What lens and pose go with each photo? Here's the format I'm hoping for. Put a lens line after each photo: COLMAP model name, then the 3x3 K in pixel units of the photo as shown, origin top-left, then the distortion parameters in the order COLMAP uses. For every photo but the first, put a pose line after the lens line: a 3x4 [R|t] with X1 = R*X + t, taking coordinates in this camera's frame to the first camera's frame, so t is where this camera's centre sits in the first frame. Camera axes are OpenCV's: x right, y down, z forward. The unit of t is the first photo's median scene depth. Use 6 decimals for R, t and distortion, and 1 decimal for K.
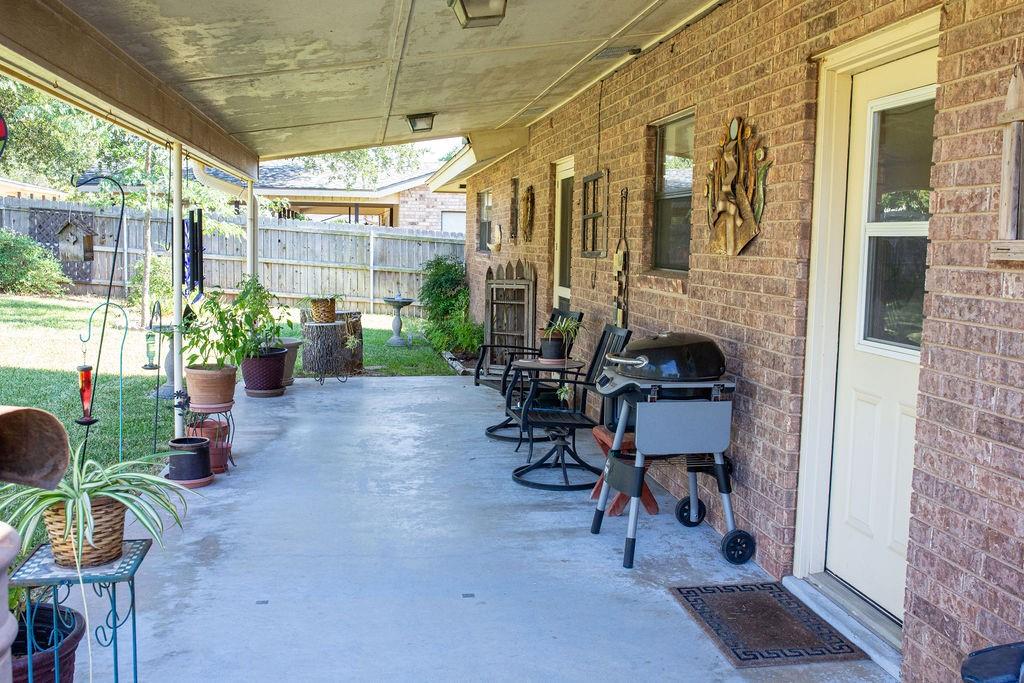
lens RADIAL K [[967.8, 0, 512.0], [0, 967.8, 341.5], [0, 0, 1]] dist [-0.078804, 0.129210]
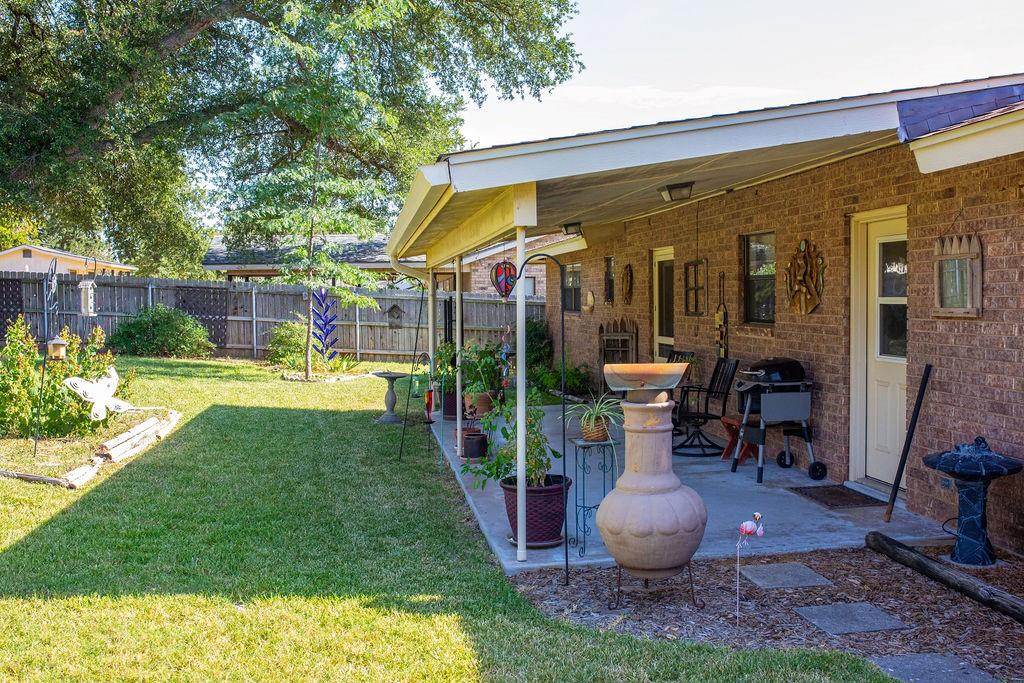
lens RADIAL K [[967.8, 0, 512.0], [0, 967.8, 341.5], [0, 0, 1]] dist [-0.078804, 0.129210]
pose [[0.999465, -0.032410, -0.004282, -0.326162], [0.032116, 0.997878, -0.056636, 0.048598], [0.006109, 0.056469, 0.998386, -0.838210]]
